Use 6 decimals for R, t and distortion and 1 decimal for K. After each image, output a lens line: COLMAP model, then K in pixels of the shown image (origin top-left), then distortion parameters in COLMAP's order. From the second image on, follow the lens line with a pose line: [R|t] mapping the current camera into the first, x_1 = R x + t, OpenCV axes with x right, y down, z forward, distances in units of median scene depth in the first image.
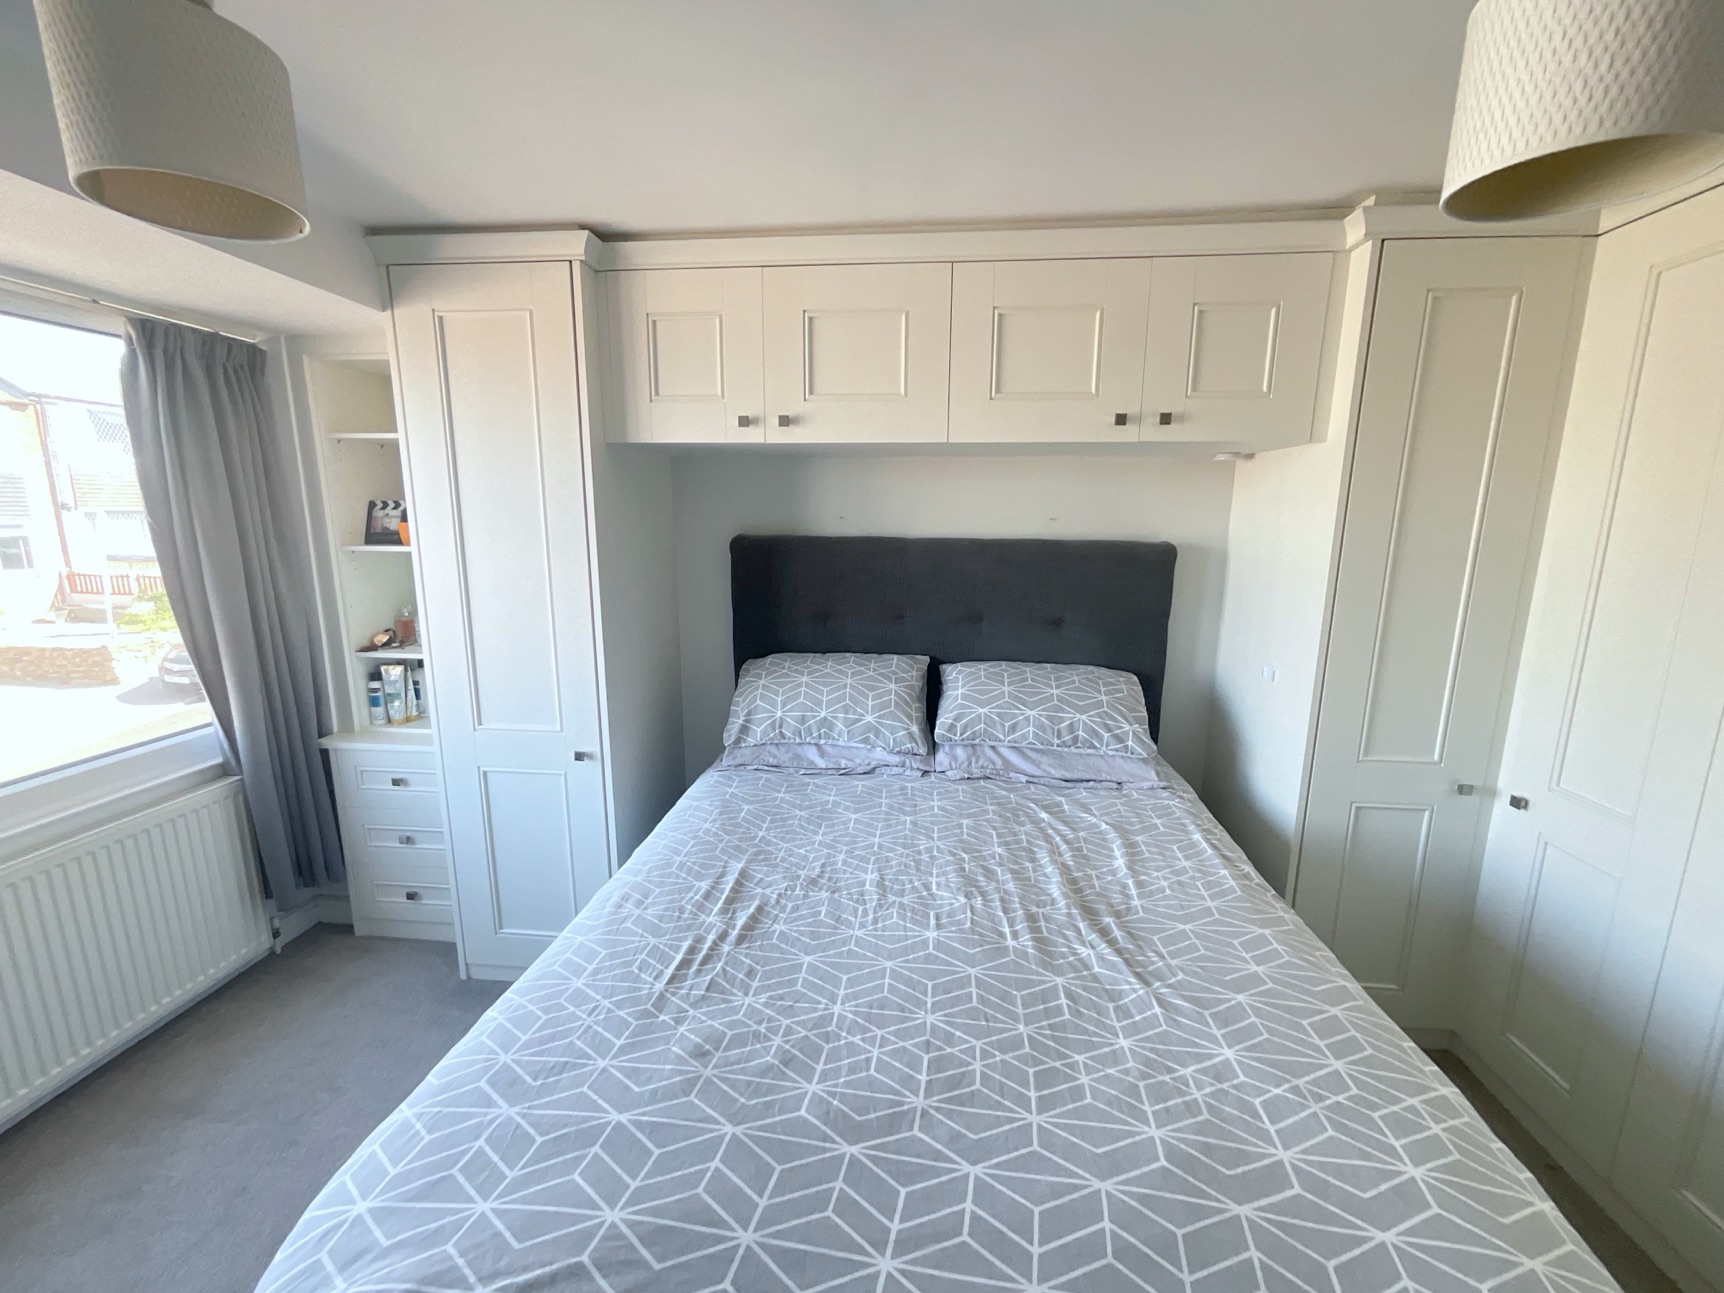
lens RADIAL K [[700.5, 0, 857.5], [0, 700.5, 644.2], [0, 0, 1]] dist [-0.001860, 0.000061]
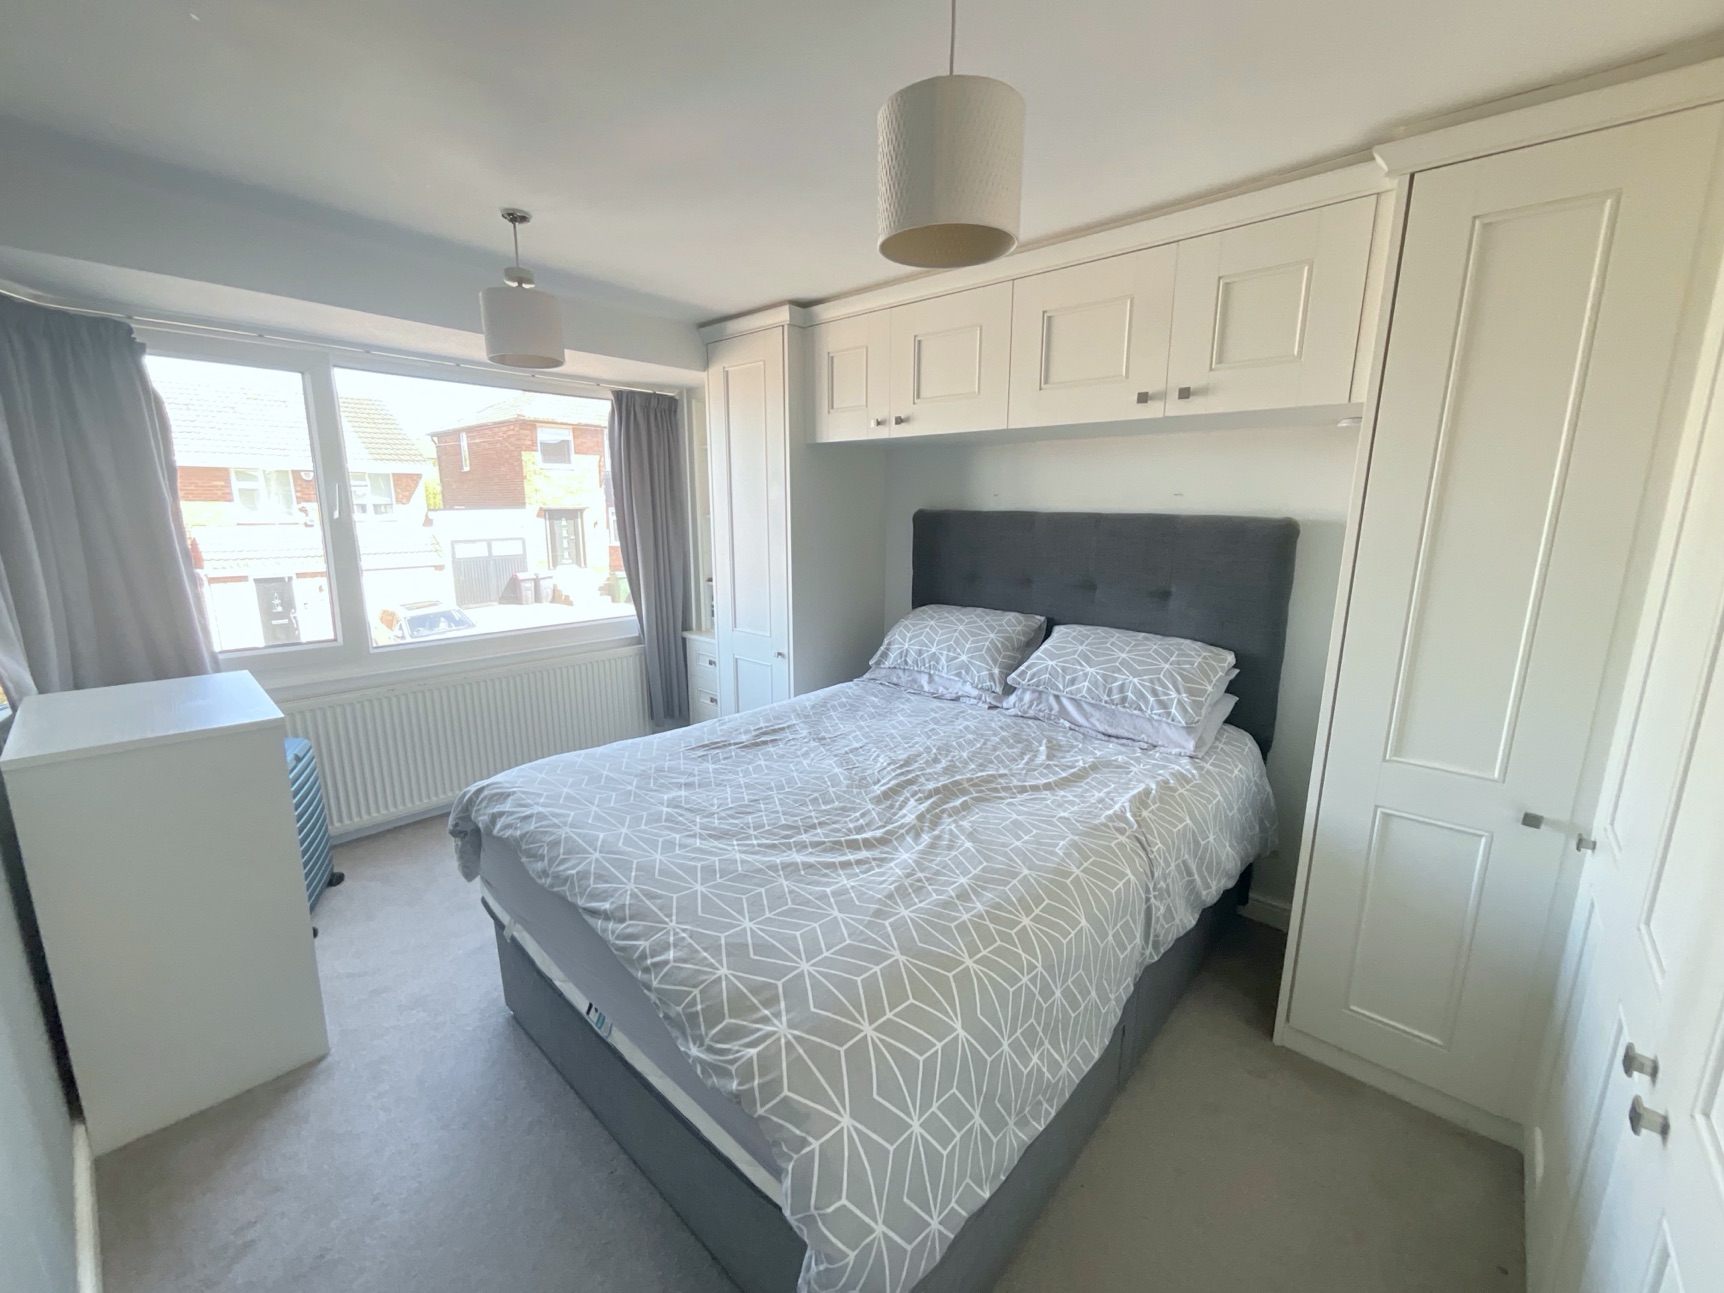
lens RADIAL K [[700.5, 0, 850.2], [0, 700.5, 646.9], [0, 0, 1]] dist [-0.001860, 0.000061]
pose [[0.795771, 0.119070, -0.593777, 0.608666], [-0.107780, 0.992673, 0.054616, 0.043274], [0.595930, 0.020536, 0.802774, -0.111075]]
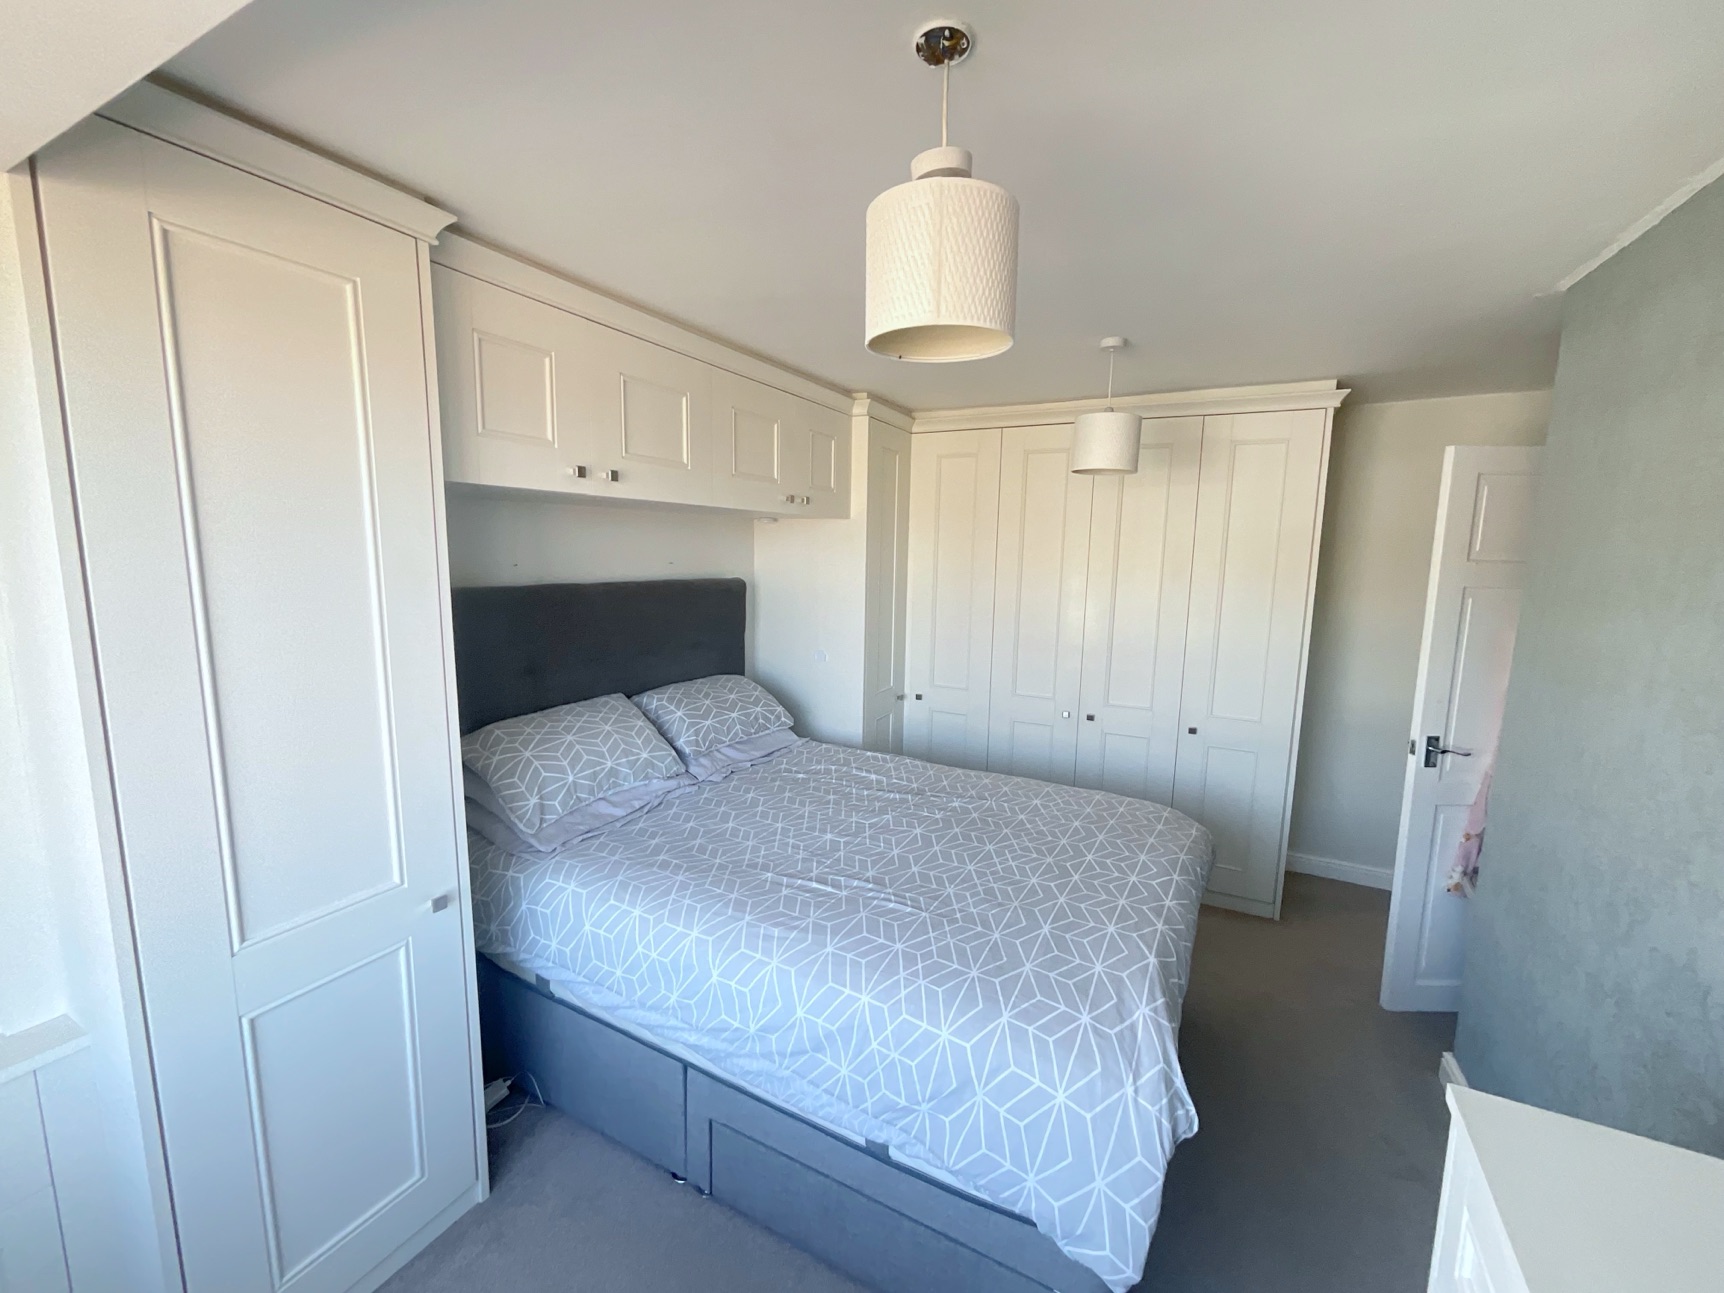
lens RADIAL K [[700.5, 0, 861.0], [0, 700.5, 642.7], [0, 0, 1]] dist [-0.001860, 0.000061]
pose [[0.370333, -0.124121, 0.920569, -0.844384], [0.157870, 0.985025, 0.069303, -0.085745], [-0.915386, 0.119665, 0.384382, 0.285128]]
